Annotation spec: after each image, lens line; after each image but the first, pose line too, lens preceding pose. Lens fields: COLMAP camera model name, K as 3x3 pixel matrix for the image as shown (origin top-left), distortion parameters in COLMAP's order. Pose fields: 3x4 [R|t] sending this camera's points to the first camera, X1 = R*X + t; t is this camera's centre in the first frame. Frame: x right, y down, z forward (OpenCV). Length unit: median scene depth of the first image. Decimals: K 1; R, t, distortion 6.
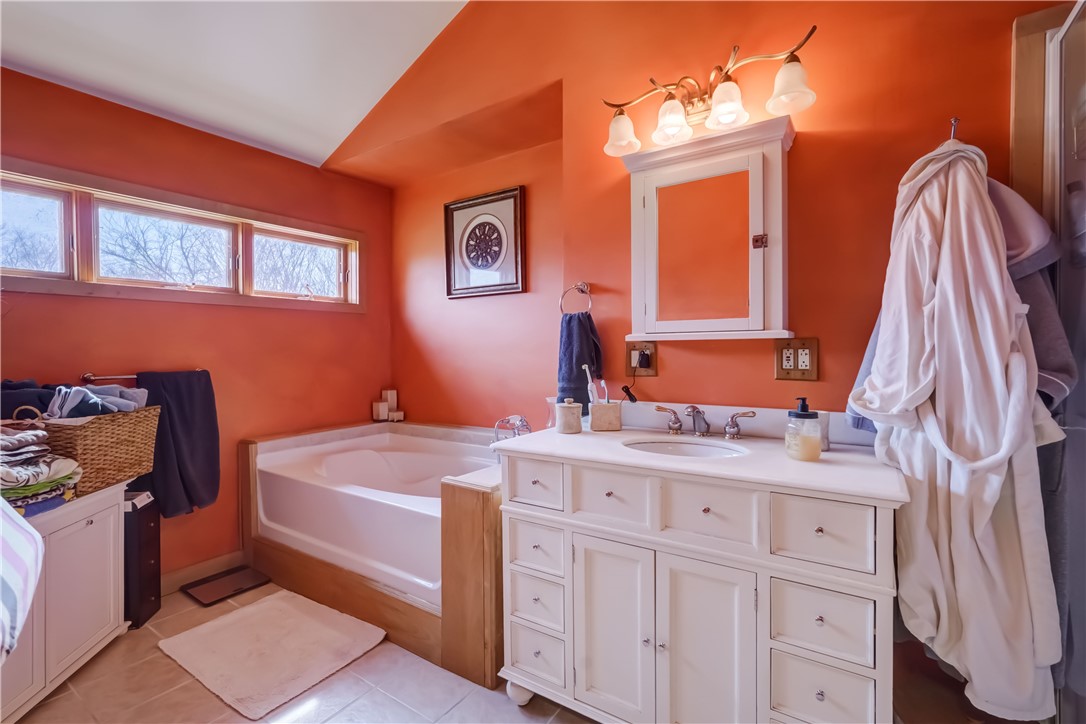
lens RADIAL K [[489.4, 0, 562.4], [0, 489.4, 356.0], [0, 0, 1]] dist [-0.016552, 0.005774]
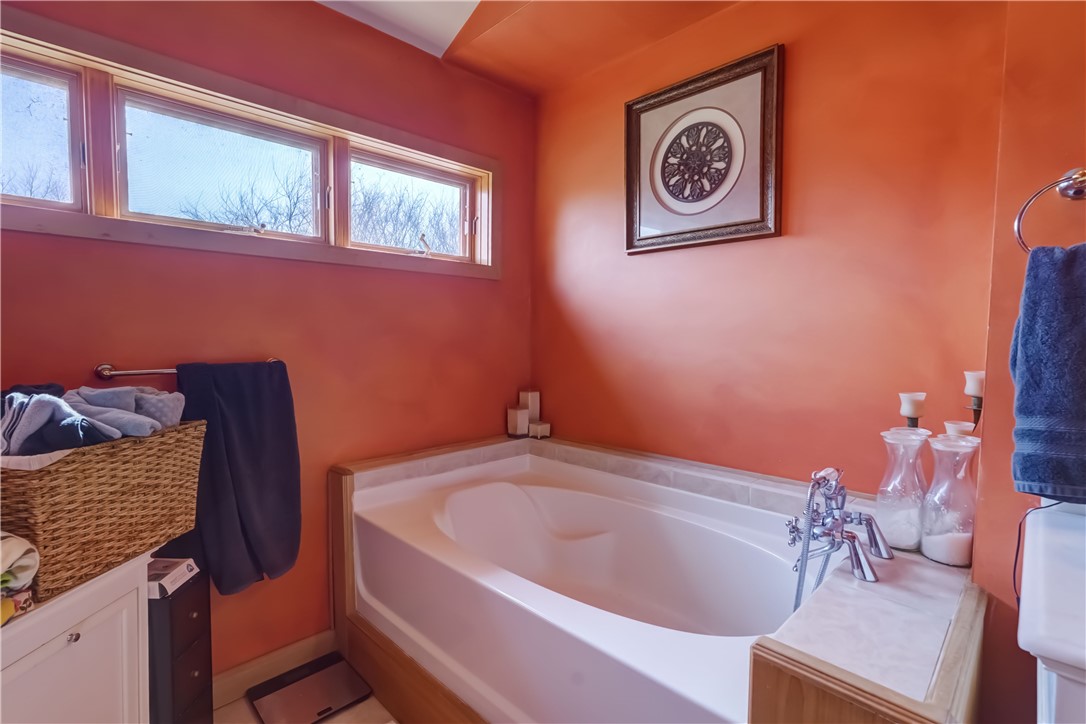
lens RADIAL K [[489.4, 0, 544.8], [0, 489.4, 359.4], [0, 0, 1]] dist [-0.016552, 0.005774]
pose [[0.979647, 0.022176, -0.199501, -0.238251], [-0.015249, 0.999228, 0.036194, -0.001589], [0.200149, -0.032415, 0.979229, 0.397056]]
